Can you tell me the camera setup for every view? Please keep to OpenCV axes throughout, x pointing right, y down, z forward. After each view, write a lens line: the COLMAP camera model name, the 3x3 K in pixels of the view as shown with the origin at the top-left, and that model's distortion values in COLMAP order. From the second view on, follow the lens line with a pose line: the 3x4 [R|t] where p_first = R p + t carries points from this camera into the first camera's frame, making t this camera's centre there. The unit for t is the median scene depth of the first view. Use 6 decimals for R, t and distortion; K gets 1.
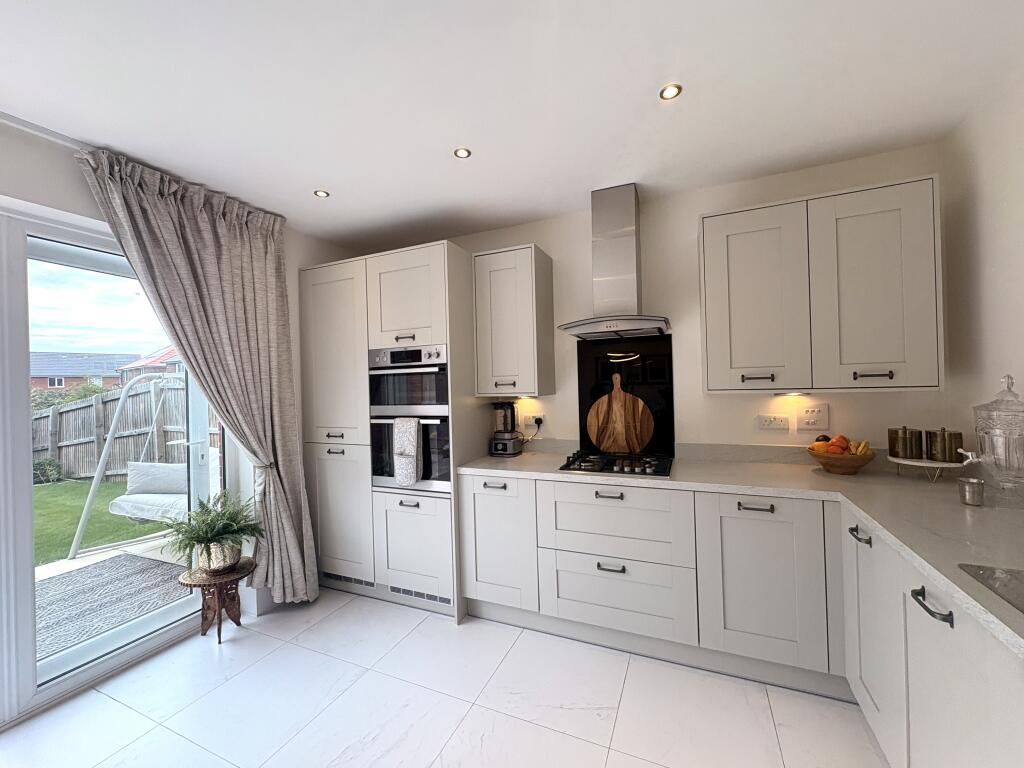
lens RADIAL K [[408.1, 0, 514.1], [0, 408.1, 384.0], [0, 0, 1]] dist [-0.000564, 0.000500]
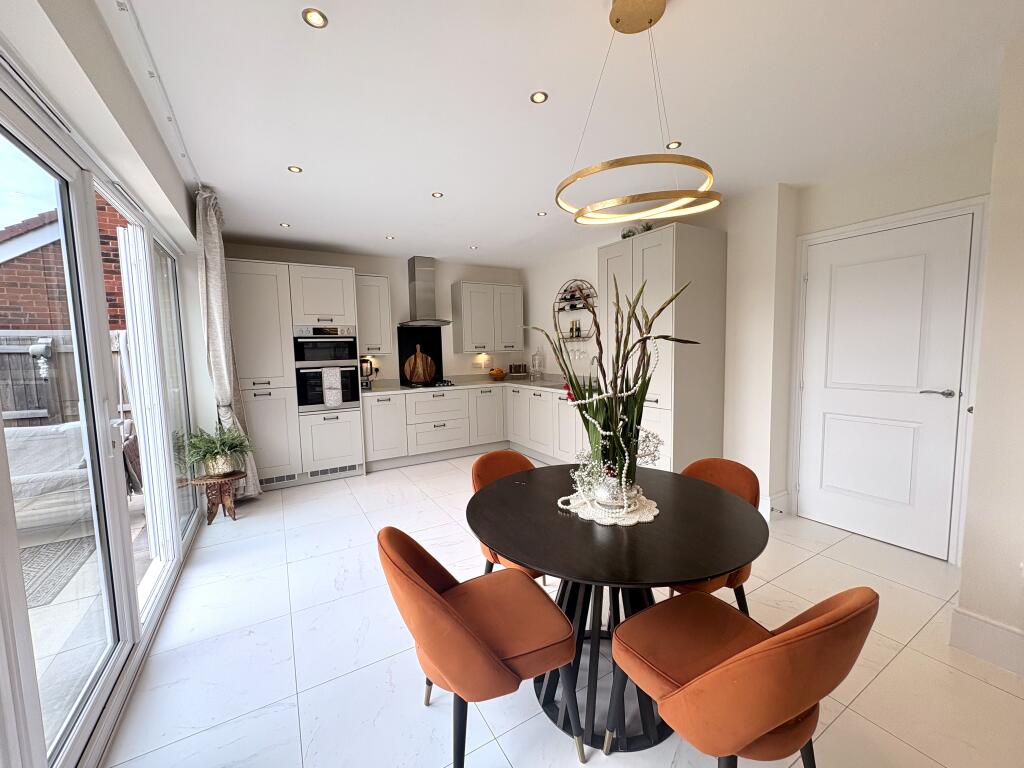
lens RADIAL K [[408.1, 0, 514.1], [0, 408.1, 384.0], [0, 0, 1]] dist [-0.000564, 0.000500]
pose [[0.580631, -0.057060, 0.812165, -1.231774], [0.003517, 0.997708, 0.067581, 0.039366], [-0.814159, -0.036383, 0.579500, -0.631906]]
